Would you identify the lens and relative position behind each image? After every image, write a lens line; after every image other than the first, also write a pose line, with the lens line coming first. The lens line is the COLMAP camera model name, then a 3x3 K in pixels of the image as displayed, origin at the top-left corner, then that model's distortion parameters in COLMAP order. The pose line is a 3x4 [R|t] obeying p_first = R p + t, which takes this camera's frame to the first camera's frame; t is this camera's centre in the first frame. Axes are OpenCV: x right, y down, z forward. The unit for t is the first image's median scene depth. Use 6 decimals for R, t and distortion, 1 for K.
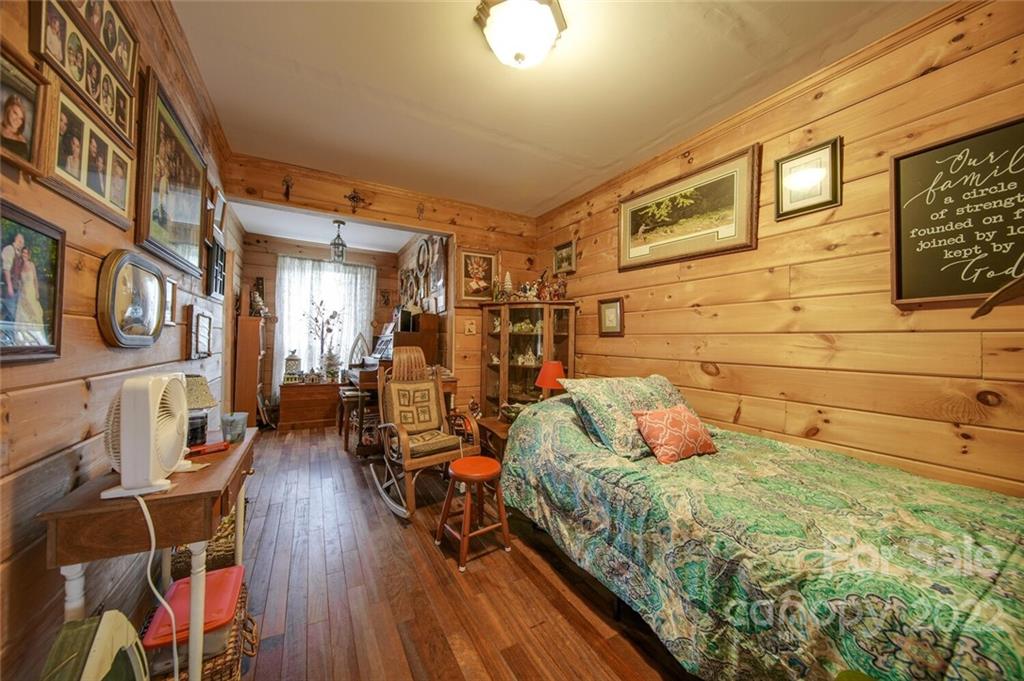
lens RADIAL K [[358.3, 0, 516.0], [0, 358.3, 338.6], [0, 0, 1]] dist [-0.003097, -0.000510]
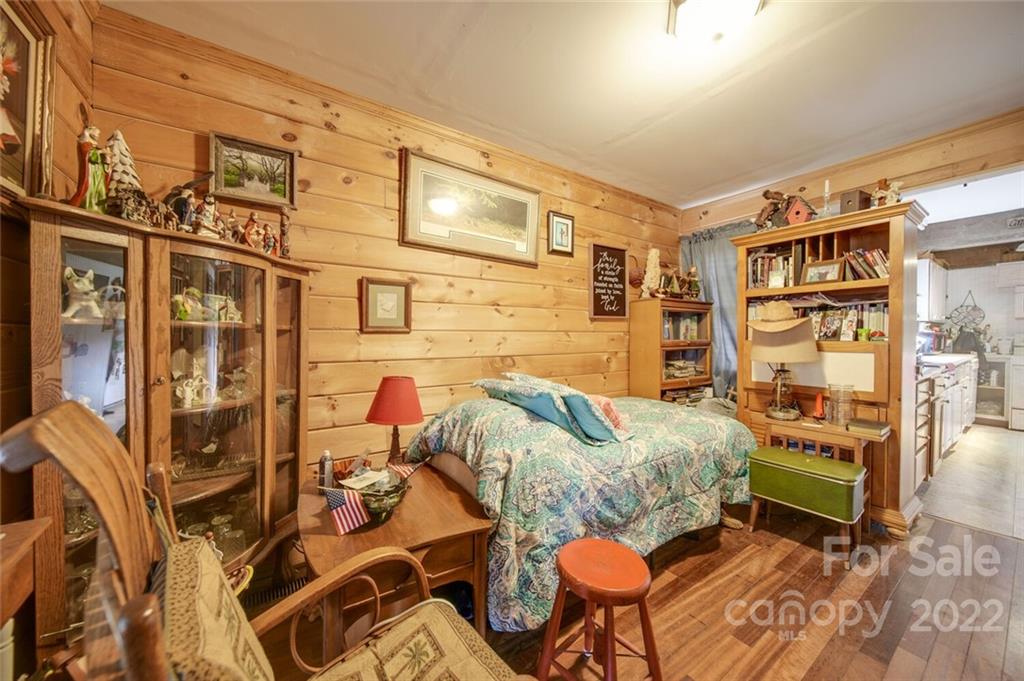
lens RADIAL K [[358.3, 0, 513.3], [0, 358.3, 340.1], [0, 0, 1]] dist [-0.003097, -0.000510]
pose [[-0.075581, -0.025693, 0.996809, -0.629481], [-0.004247, 0.999667, 0.025445, -0.015277], [-0.997131, -0.002310, -0.075665, 1.121792]]
